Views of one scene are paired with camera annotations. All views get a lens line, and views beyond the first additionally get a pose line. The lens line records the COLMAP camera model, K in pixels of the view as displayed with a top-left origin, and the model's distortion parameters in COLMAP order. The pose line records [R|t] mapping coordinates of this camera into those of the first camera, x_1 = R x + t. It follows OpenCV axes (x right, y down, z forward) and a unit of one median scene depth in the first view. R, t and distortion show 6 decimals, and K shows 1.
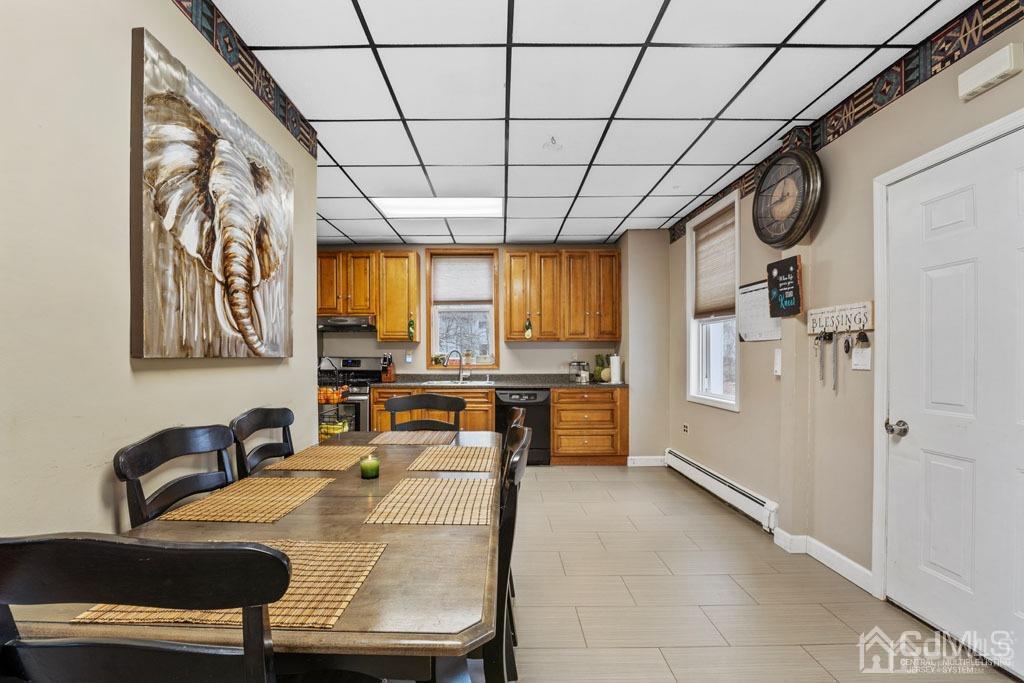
lens RADIAL K [[422.6, 0, 505.7], [0, 422.6, 356.5], [0, 0, 1]] dist [-0.021959, 0.000364]
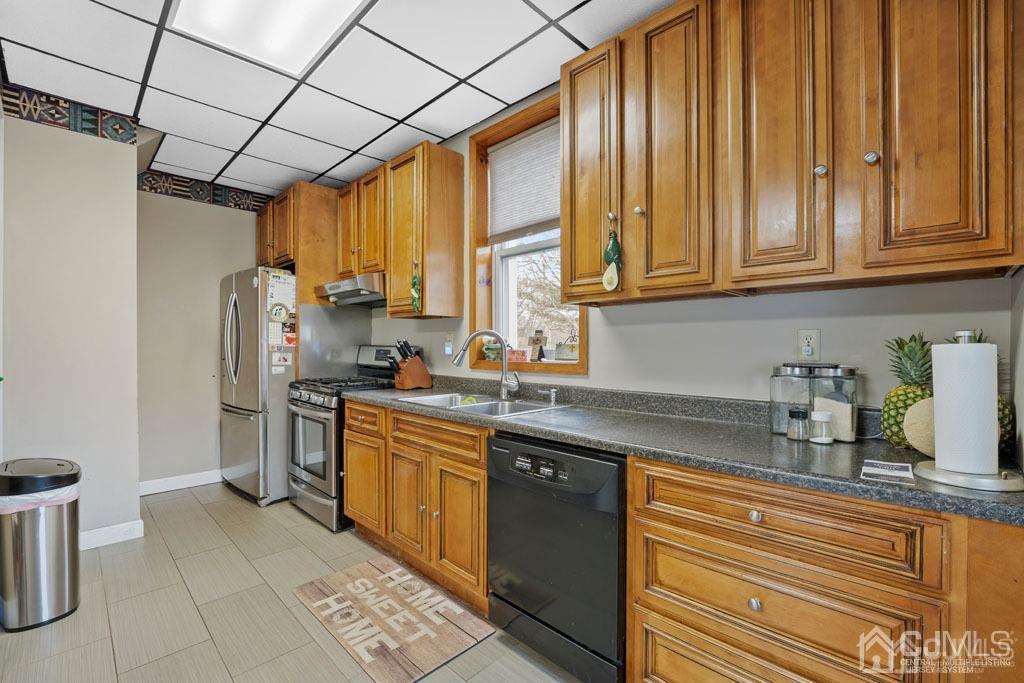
lens RADIAL K [[445.1, 0, 508.8], [0, 445.1, 345.9], [0, 0, 1]] dist [-0.017183, 0.000010]
pose [[0.707766, 0.003484, -0.706439, 0.478682], [-0.003126, 0.999993, 0.001800, 0.001810], [0.706440, 0.000934, 0.707772, 1.327564]]
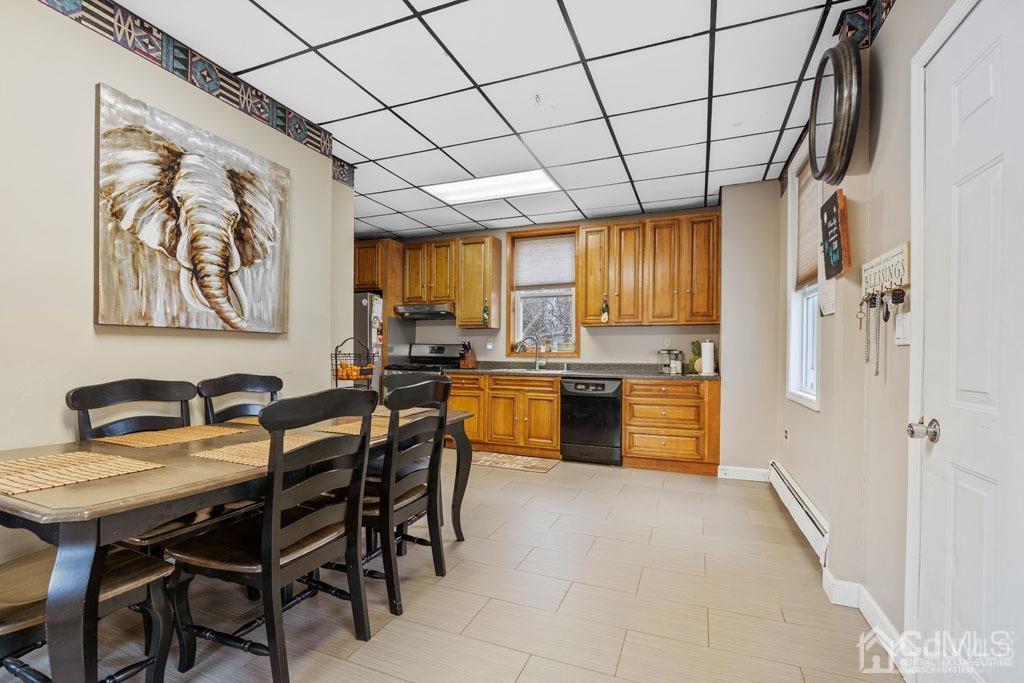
lens RADIAL K [[458.1, 0, 512.9], [0, 458.1, 352.3], [0, 0, 1]] dist [-0.015532, -0.000158]
pose [[0.926524, 0.007753, -0.376155, 0.459371], [-0.008475, 0.999964, -0.000264, 0.041558], [0.376139, 0.003432, 0.926557, 0.062615]]
